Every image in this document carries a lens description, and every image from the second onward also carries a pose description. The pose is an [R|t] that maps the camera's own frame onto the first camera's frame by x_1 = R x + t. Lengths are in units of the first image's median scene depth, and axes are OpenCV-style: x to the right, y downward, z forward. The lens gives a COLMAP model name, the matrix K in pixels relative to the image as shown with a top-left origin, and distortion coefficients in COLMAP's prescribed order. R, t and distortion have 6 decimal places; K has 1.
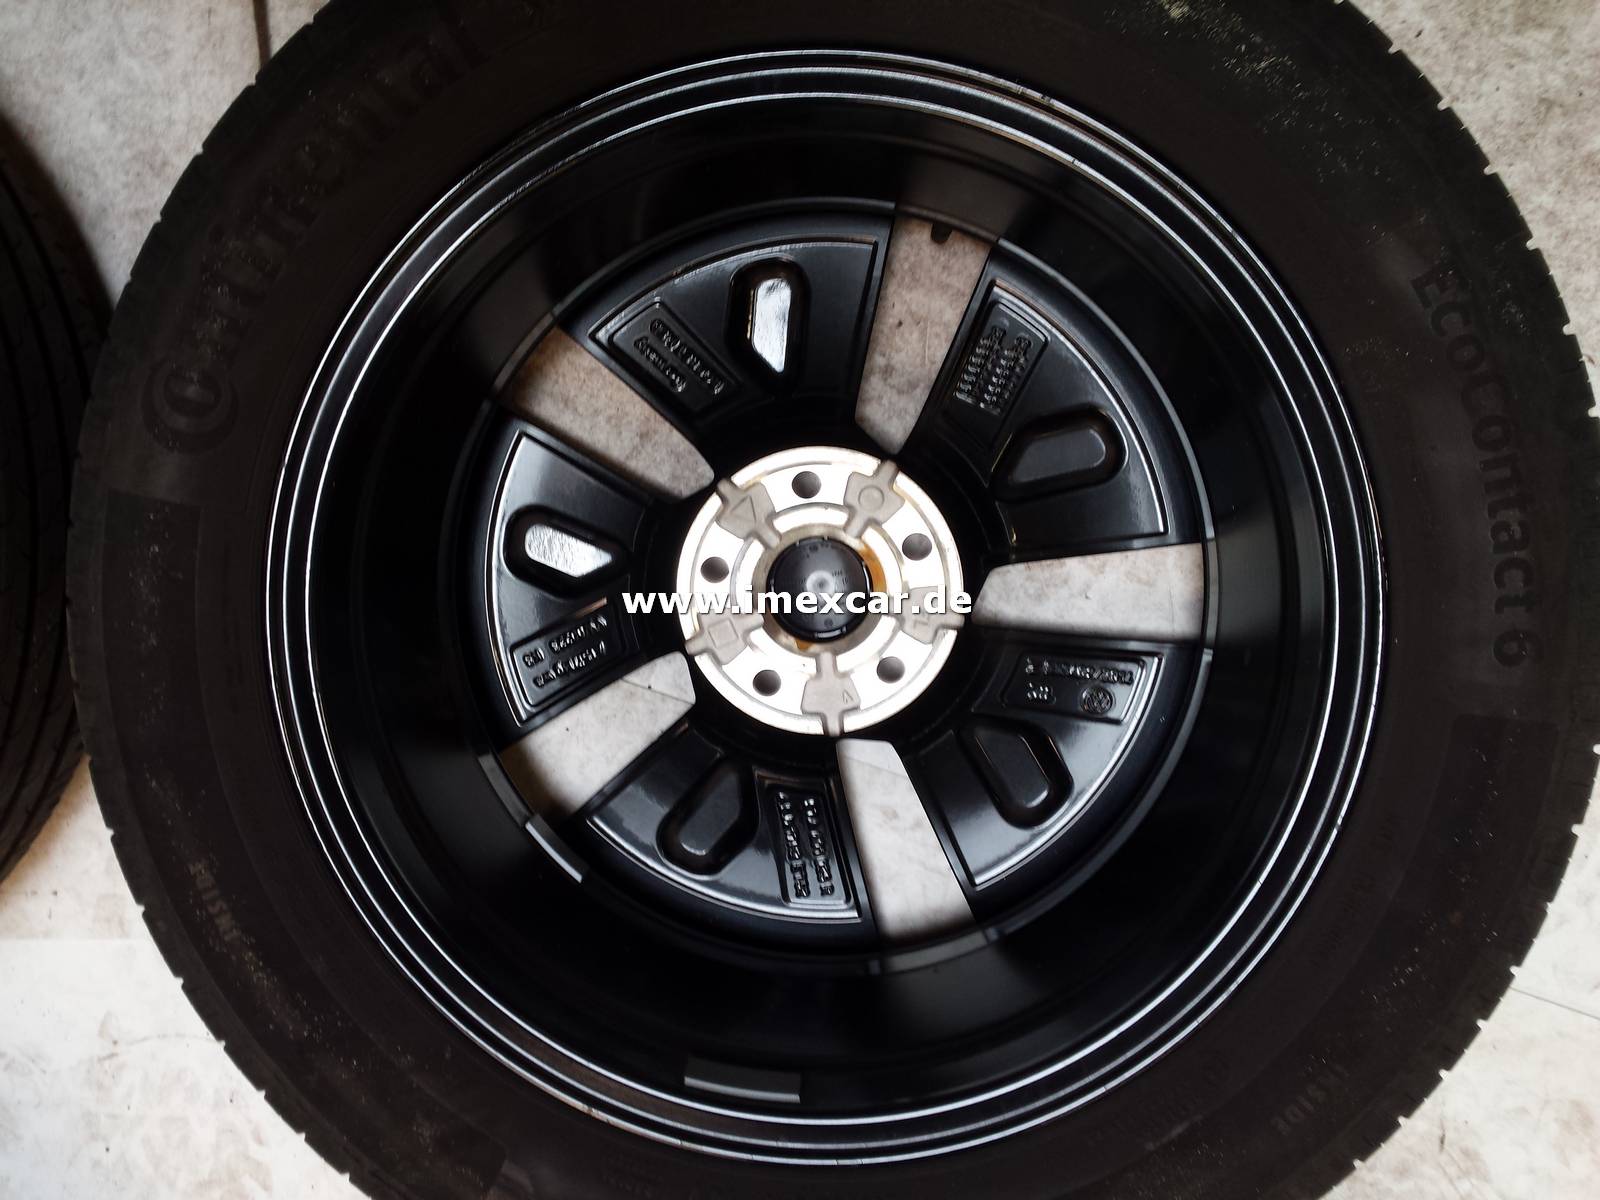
lens RADIAL K [[1440.5, 0, 799.4], [0, 1440.5, 570.1], [0, 0, 1]] dist [0.010964, 0.010577]
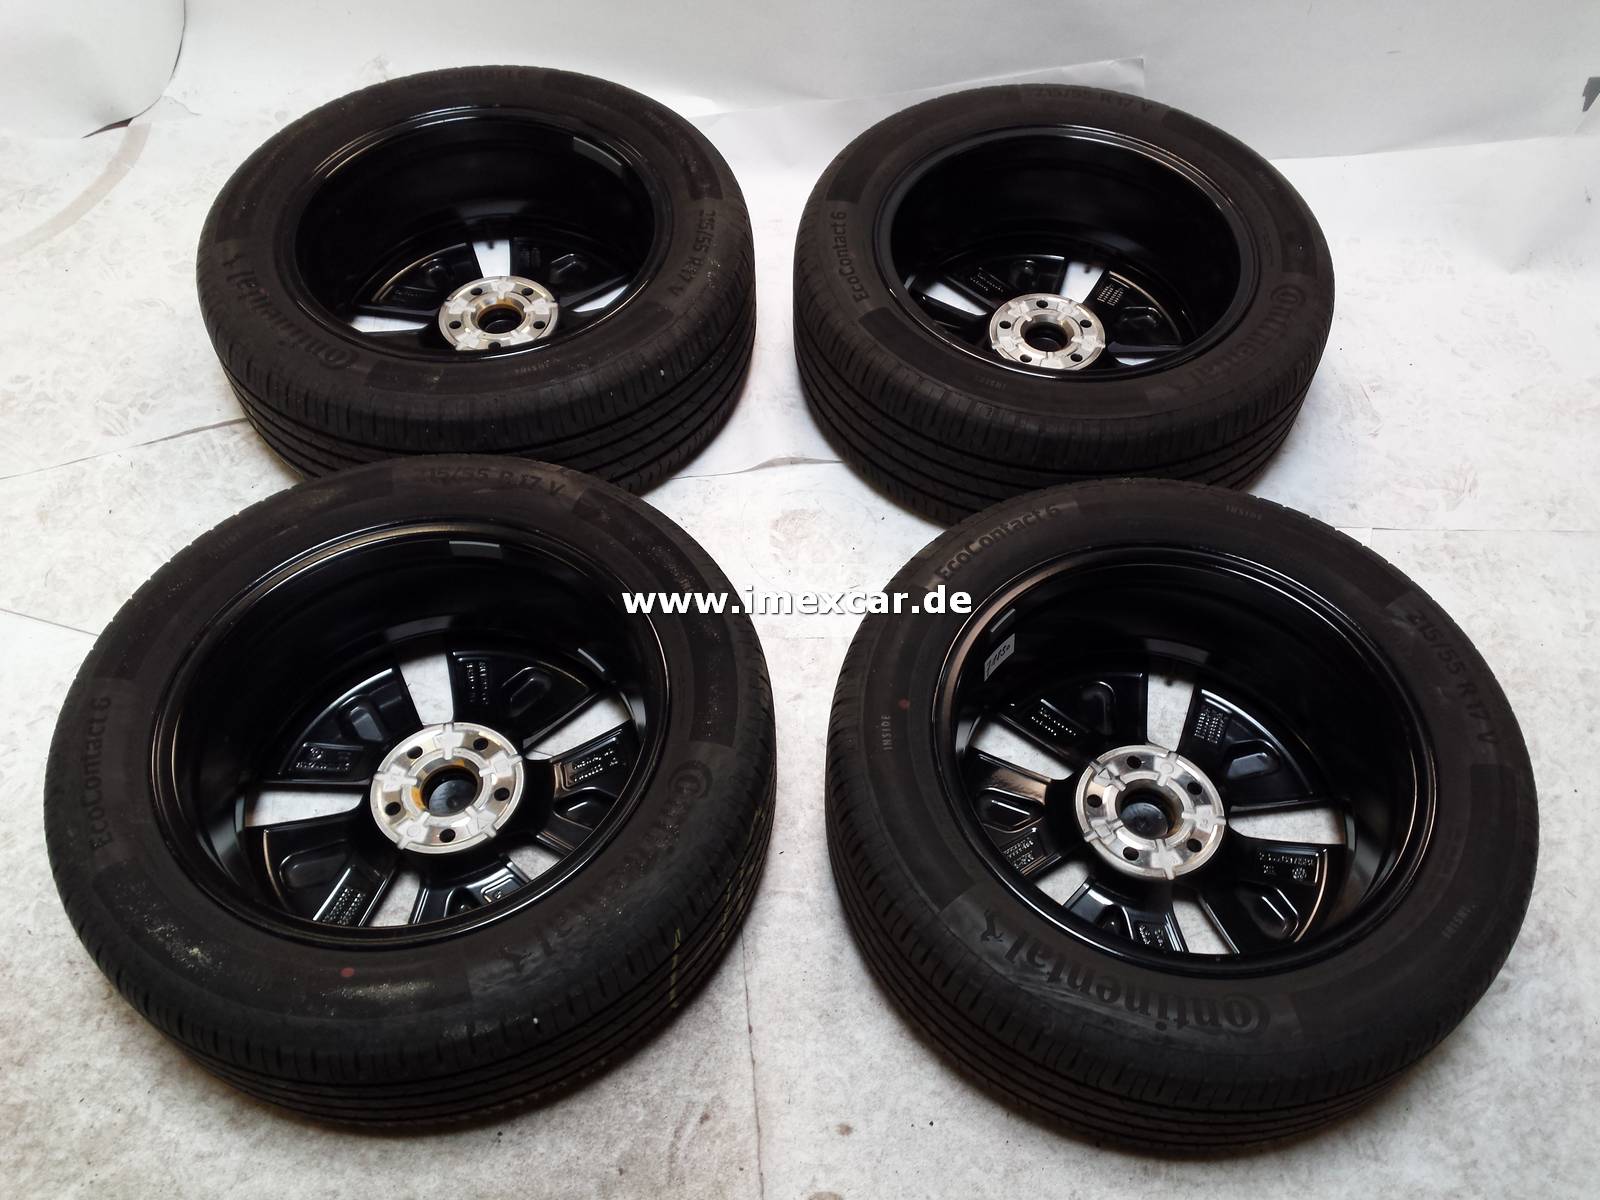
lens RADIAL K [[1427.1, 0, 802.5], [0, 1427.1, 597.1], [0, 0, 1]] dist [0.005292, 0.000905]
pose [[-0.997961, 0.058371, 0.025804, -0.525482], [-0.036841, -0.857047, 0.513920, -0.766990], [0.052113, 0.511921, 0.857450, -0.757063]]
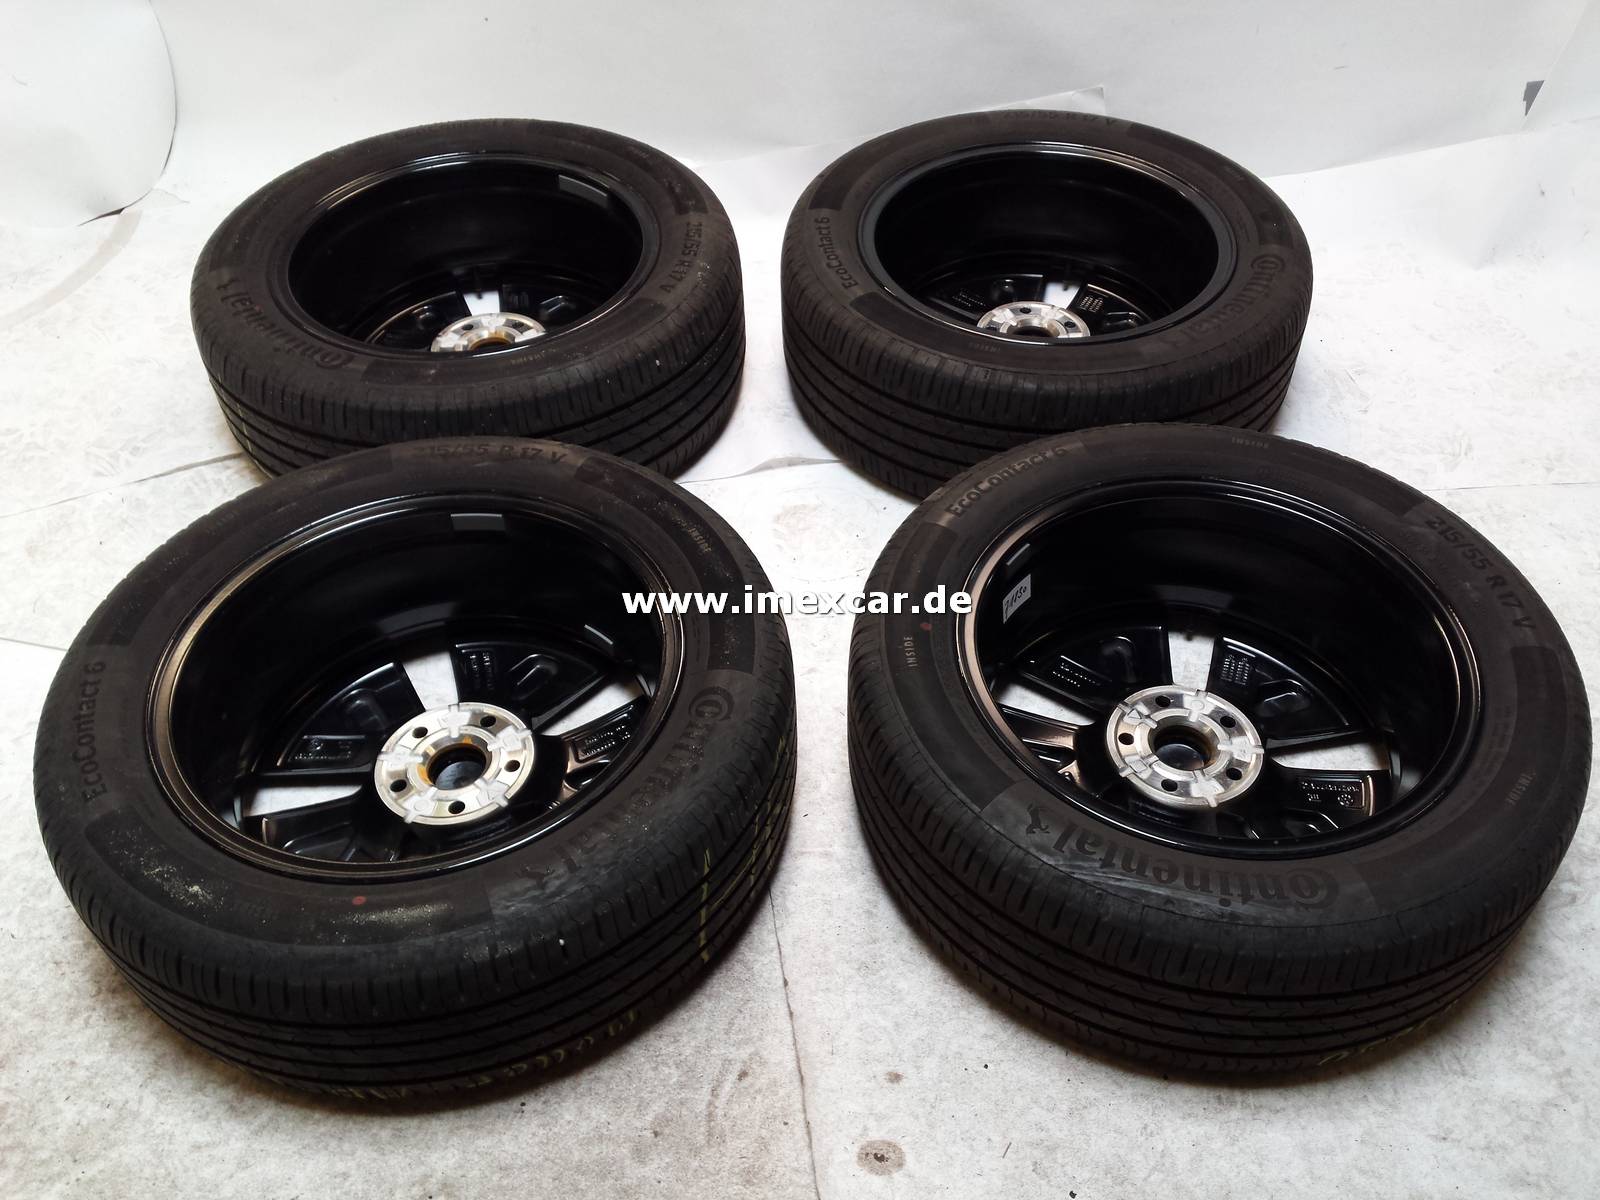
lens RADIAL K [[1427.1, 0, 802.5], [0, 1427.1, 597.1], [0, 0, 1]] dist [0.005292, 0.000905]
pose [[-0.993313, 0.115448, -0.001332, -0.452996], [-0.090605, -0.772311, 0.628749, -1.014294], [0.071559, 0.624665, 0.777607, -0.540456]]
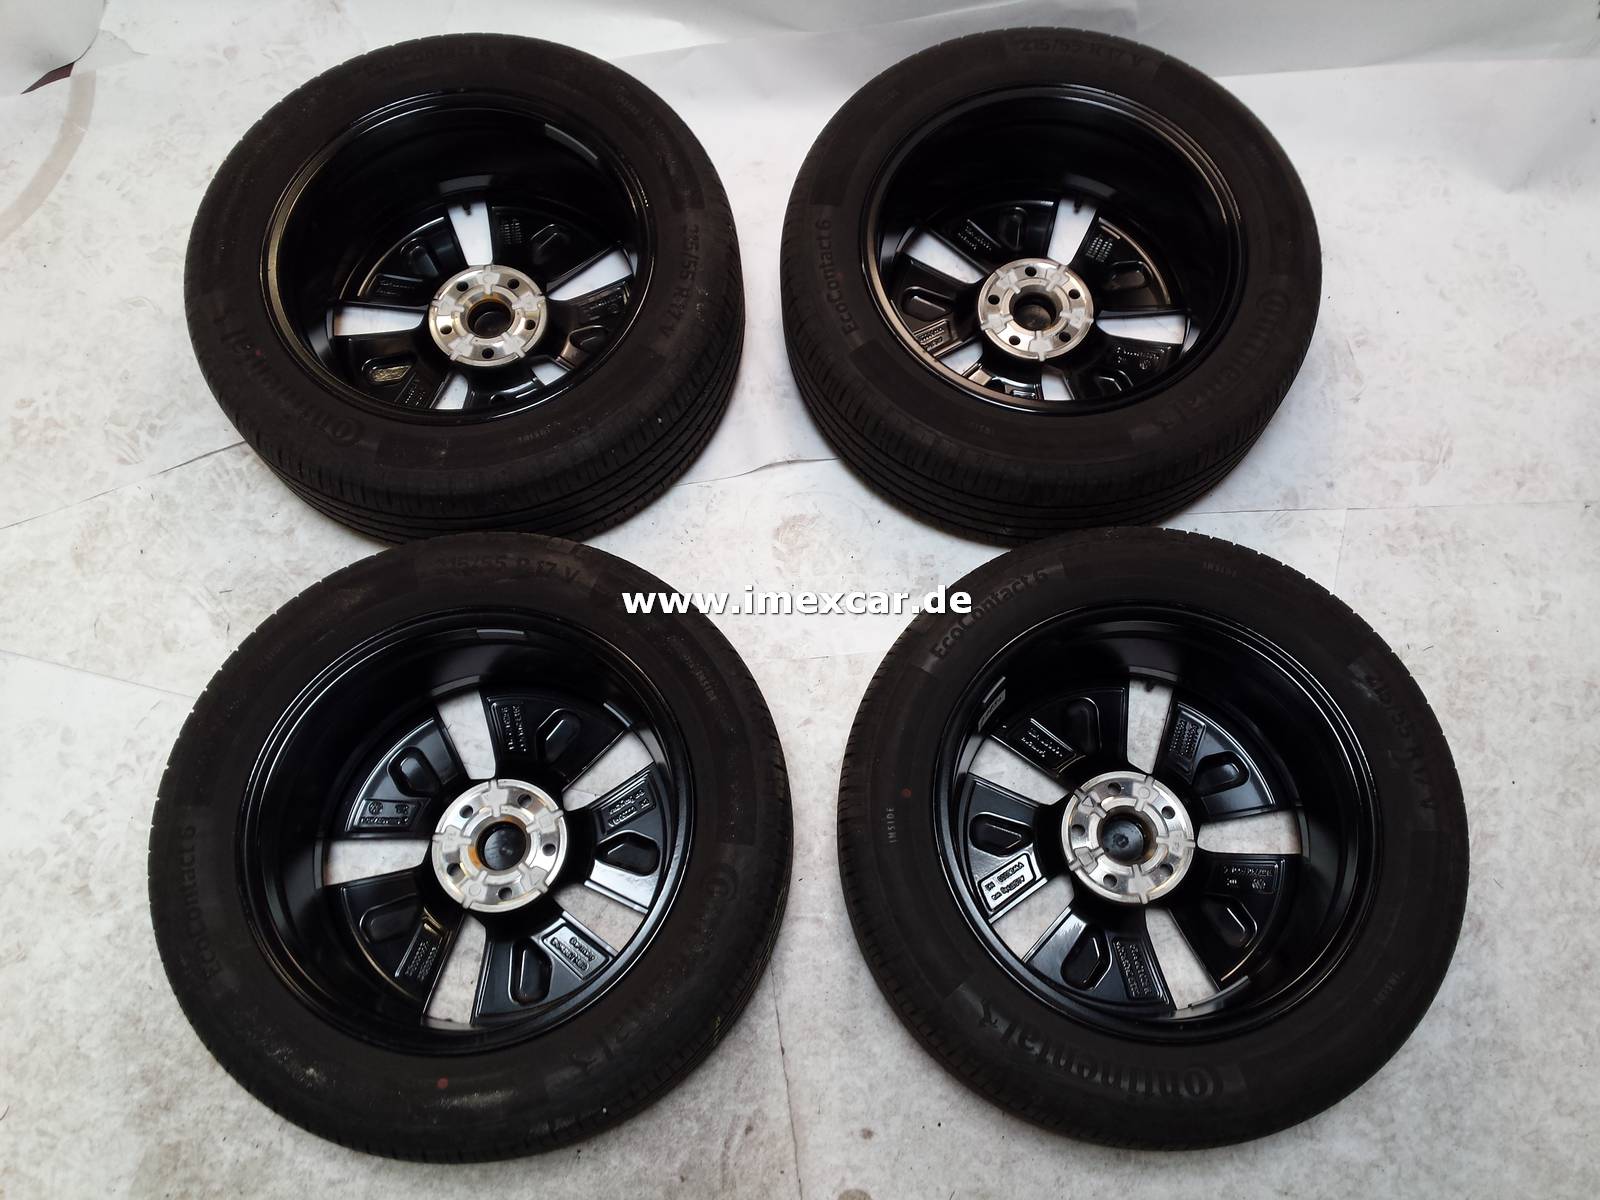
lens RADIAL K [[1424.8, 0, 800.0], [0, 1424.8, 600.0], [0, 0, 1]] dist [0.018539, -0.026336]
pose [[-0.994115, 0.097858, 0.046473, -0.569186], [-0.082104, -0.960441, 0.266107, -0.238455], [0.070675, 0.260725, 0.962823, -1.130717]]
